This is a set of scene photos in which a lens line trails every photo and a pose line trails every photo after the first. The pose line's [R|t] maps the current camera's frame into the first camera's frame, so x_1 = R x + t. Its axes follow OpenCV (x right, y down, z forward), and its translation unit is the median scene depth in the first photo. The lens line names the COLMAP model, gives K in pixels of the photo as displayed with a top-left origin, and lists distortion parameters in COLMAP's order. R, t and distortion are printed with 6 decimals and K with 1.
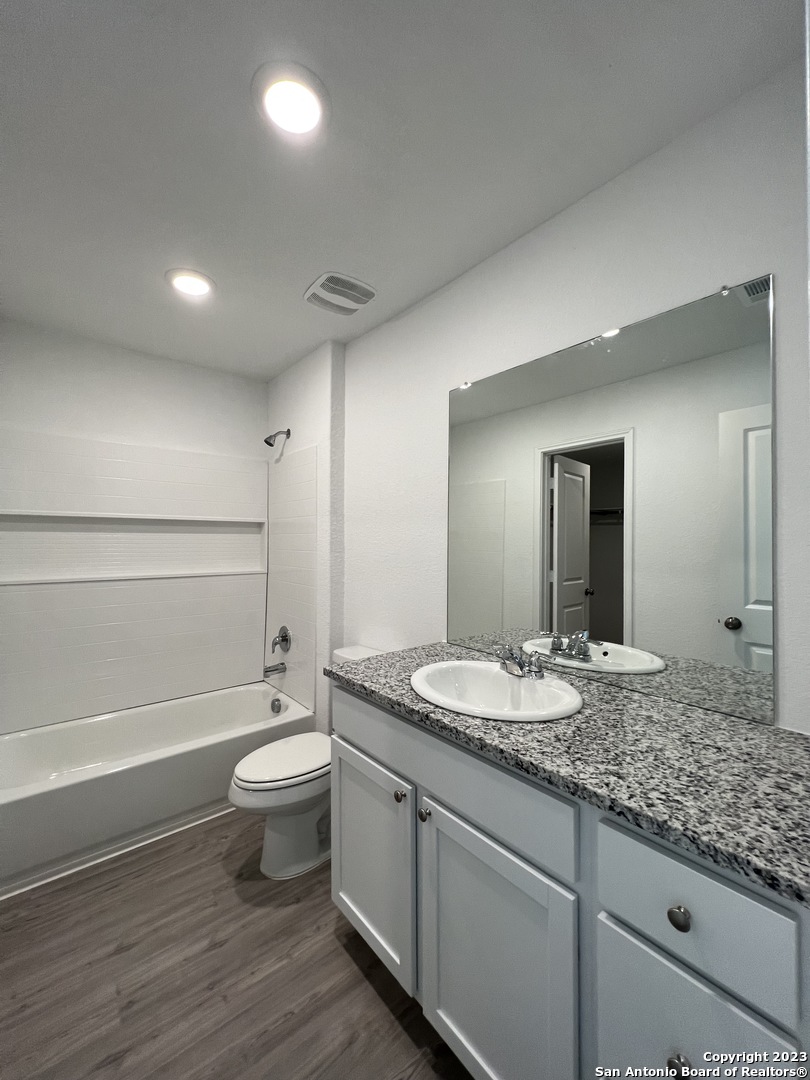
lens RADIAL K [[430.7, 0, 406.5], [0, 430.7, 530.7], [0, 0, 1]] dist [-0.001447, 0.000111]
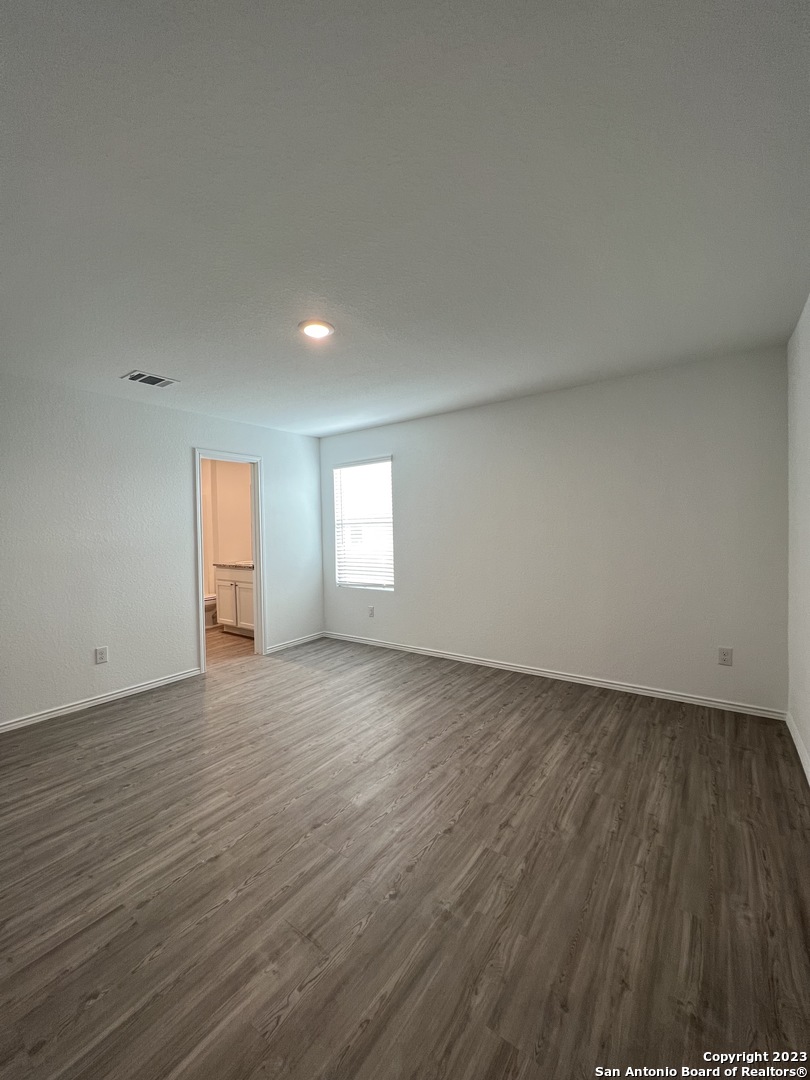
lens RADIAL K [[430.7, 0, 409.3], [0, 430.7, 536.5], [0, 0, 1]] dist [-0.001447, 0.000111]
pose [[0.966689, -0.029307, 0.254270, 0.550839], [0.017990, 0.998746, 0.046721, -0.078325], [-0.255321, -0.040590, 0.966004, -3.279193]]
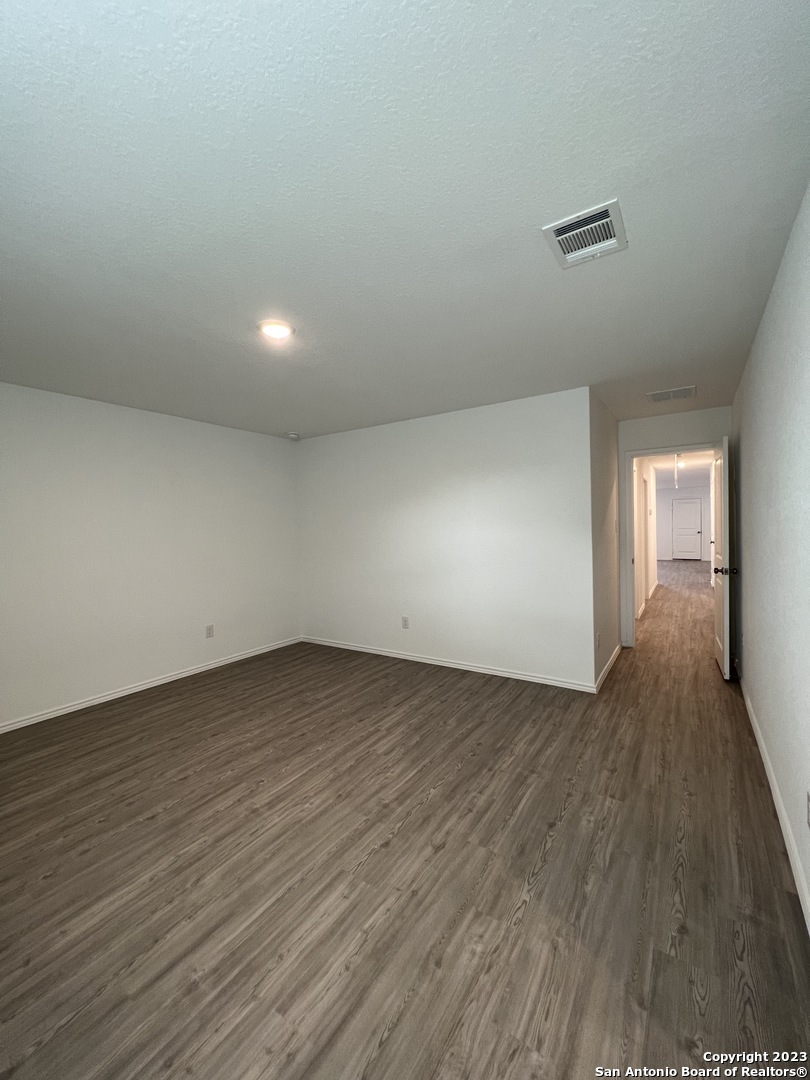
lens RADIAL K [[430.7, 0, 410.9], [0, 430.7, 538.9], [0, 0, 1]] dist [-0.001447, 0.000111]
pose [[-0.954967, 0.031822, -0.295002, 0.665528], [0.030983, 0.999492, 0.007519, -0.020119], [0.295091, -0.001959, -0.955467, 0.177962]]
